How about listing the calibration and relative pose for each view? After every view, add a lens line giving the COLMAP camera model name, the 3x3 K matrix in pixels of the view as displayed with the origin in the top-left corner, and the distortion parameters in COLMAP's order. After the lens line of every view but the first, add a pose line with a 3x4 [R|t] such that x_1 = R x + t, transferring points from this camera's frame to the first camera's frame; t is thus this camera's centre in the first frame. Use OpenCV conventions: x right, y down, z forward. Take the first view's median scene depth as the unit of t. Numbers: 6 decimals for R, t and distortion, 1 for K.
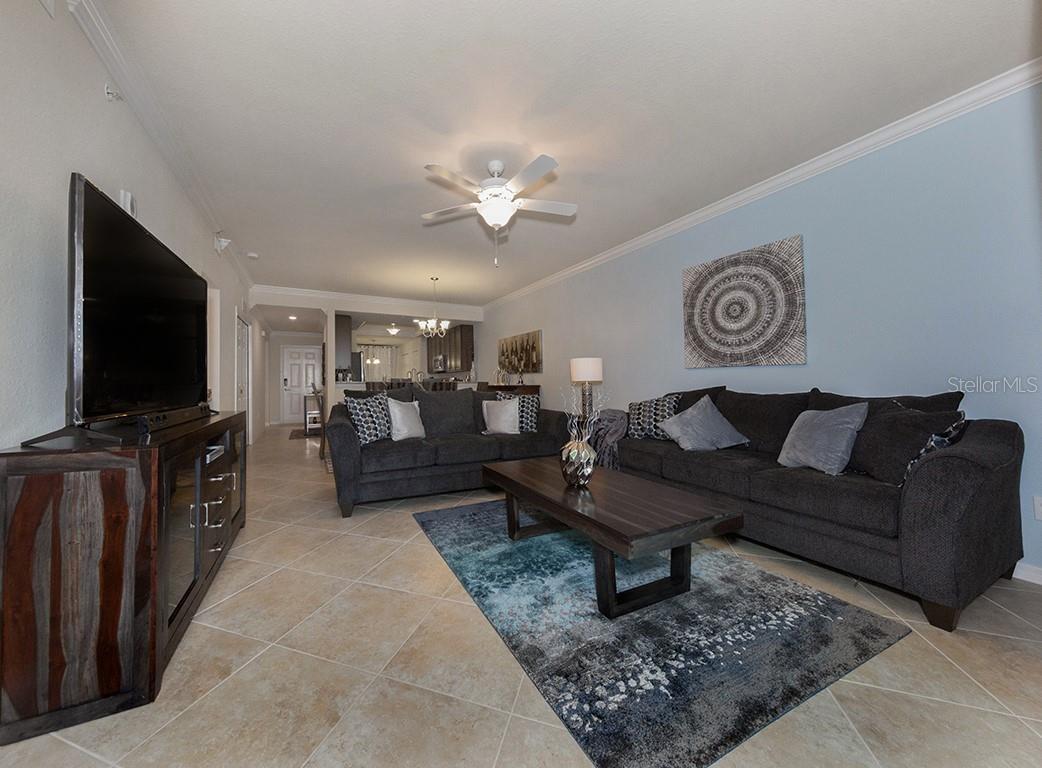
lens RADIAL K [[371.2, 0, 506.5], [0, 371.2, 368.2], [0, 0, 1]] dist [0.000623, -0.000486]
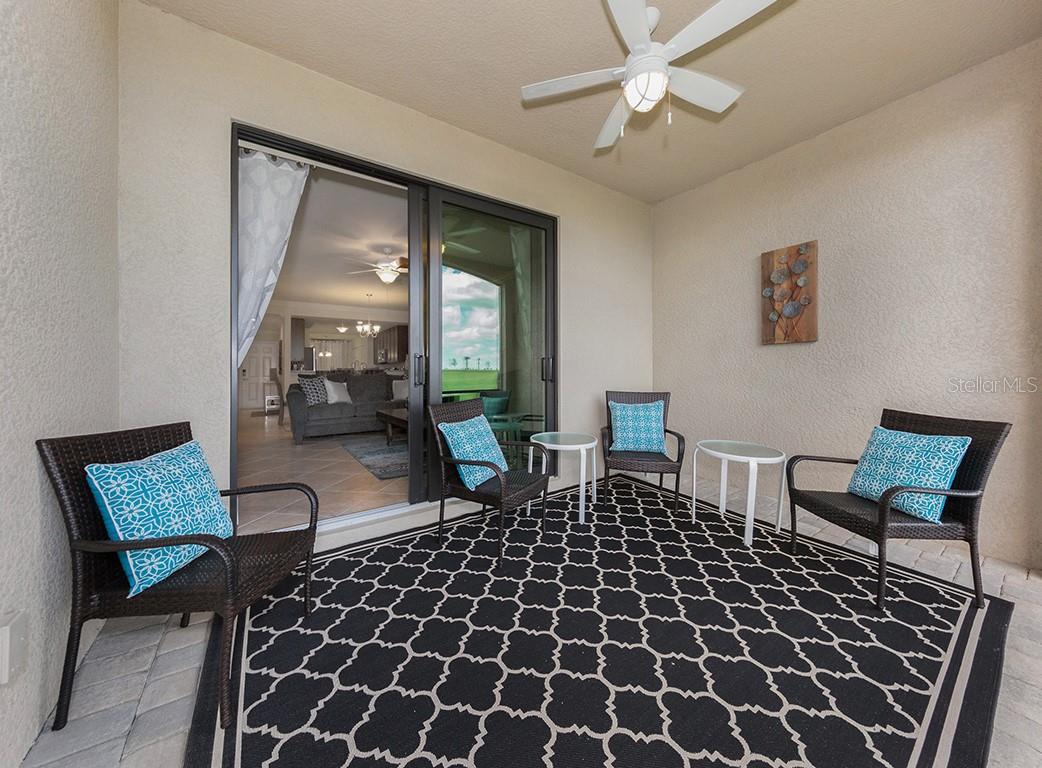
lens RADIAL K [[371.2, 0, 527.1], [0, 371.2, 361.3], [0, 0, 1]] dist [0.000623, -0.000486]
pose [[0.990593, -0.005054, 0.136746, 0.361402], [0.004099, 0.999965, 0.007264, -0.005118], [-0.136778, -0.006635, 0.990580, -0.803932]]
